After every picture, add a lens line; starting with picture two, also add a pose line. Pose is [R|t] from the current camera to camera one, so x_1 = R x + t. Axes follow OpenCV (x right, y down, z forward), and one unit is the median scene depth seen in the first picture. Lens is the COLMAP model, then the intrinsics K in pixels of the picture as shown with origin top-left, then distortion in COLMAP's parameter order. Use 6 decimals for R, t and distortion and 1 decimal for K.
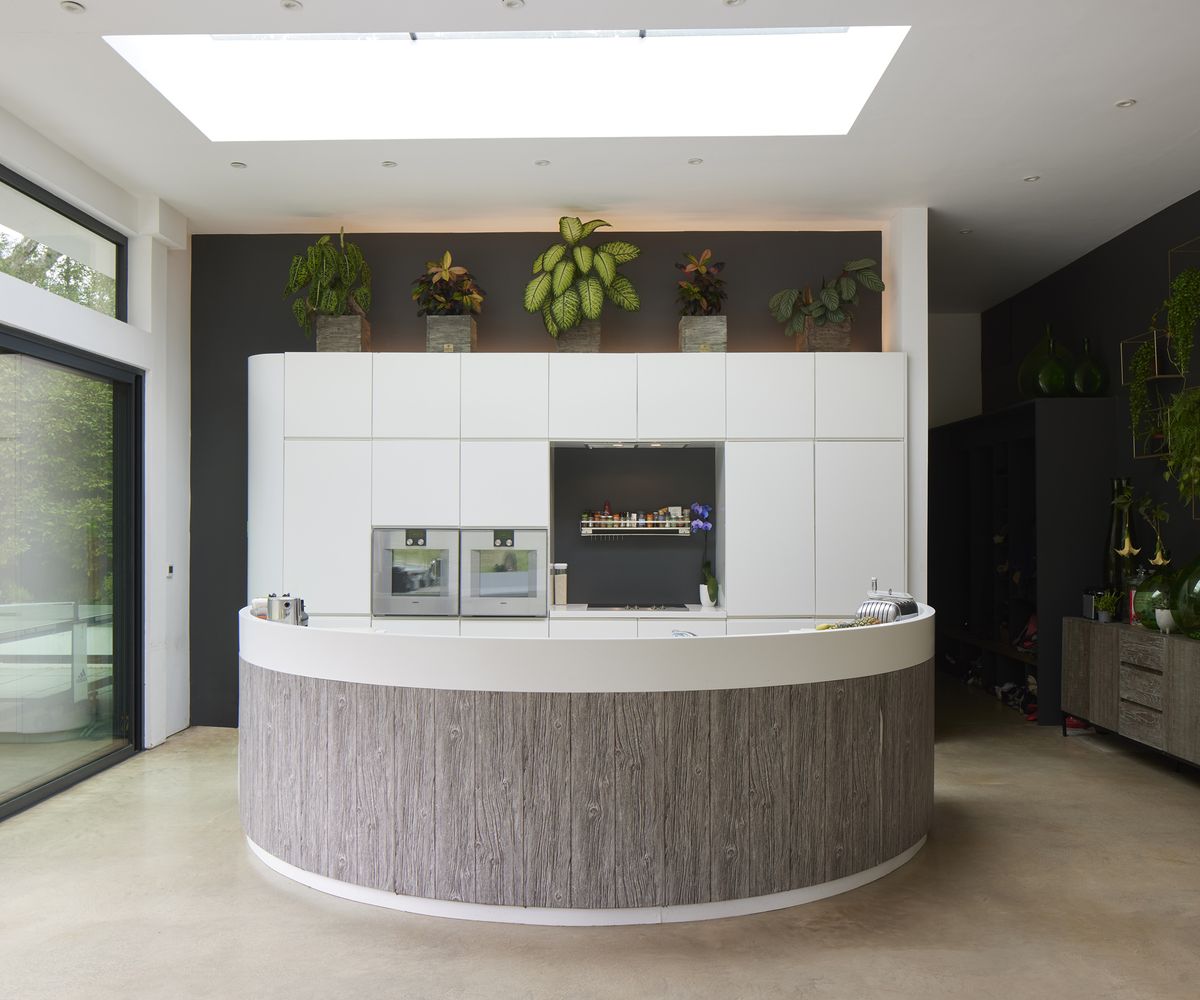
lens RADIAL K [[1054.7, 0, 606.8], [0, 1054.7, 519.1], [0, 0, 1]] dist [-0.022193, -0.001835]
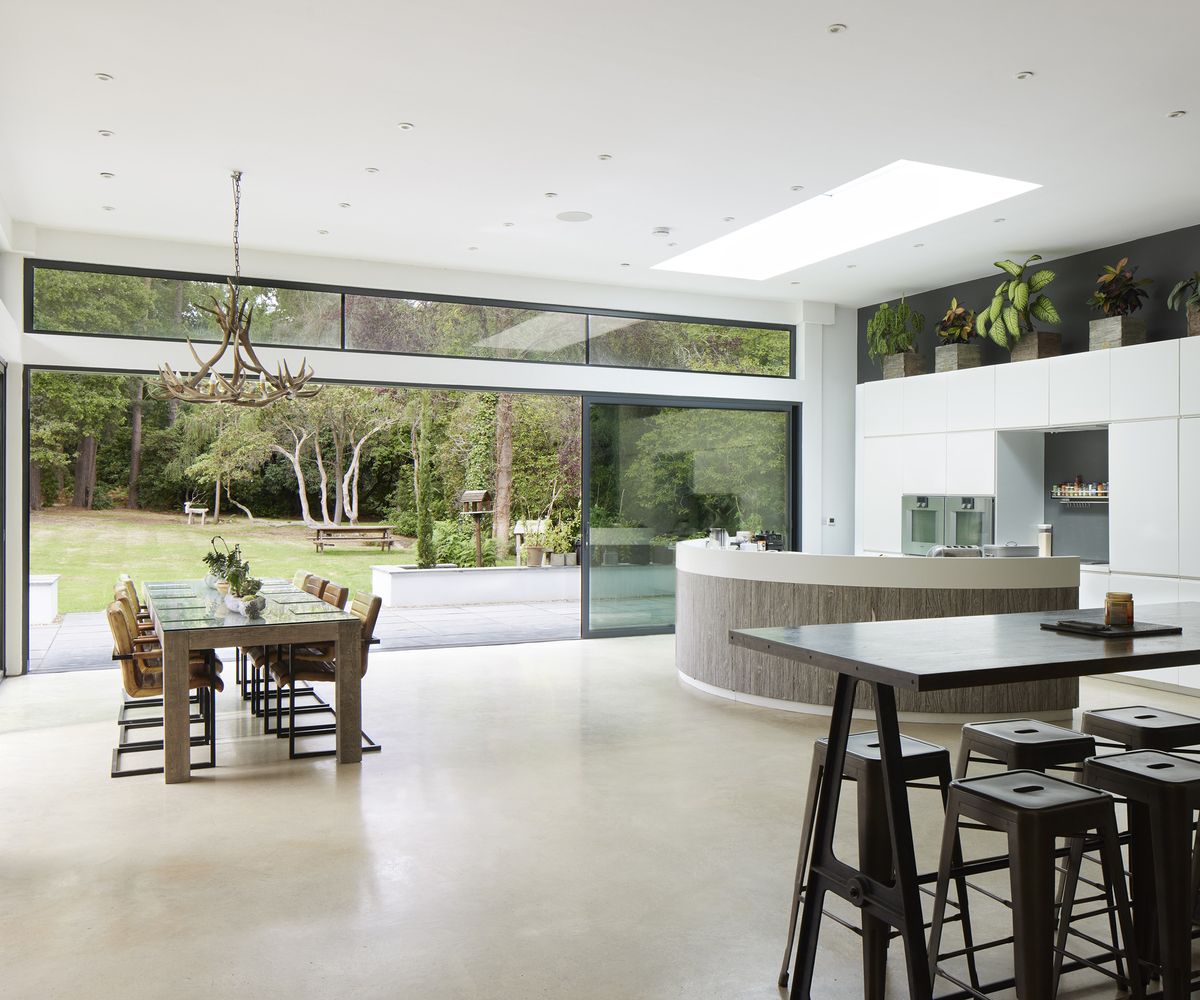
lens RADIAL K [[1054.7, 0, 605.4], [0, 1054.7, 498.5], [0, 0, 1]] dist [-0.022193, -0.001835]
pose [[0.432076, 0.004642, -0.901825, 0.936675], [-0.000595, 0.999988, 0.004862, 0.005355], [0.901837, -0.001564, 0.432074, -0.019891]]
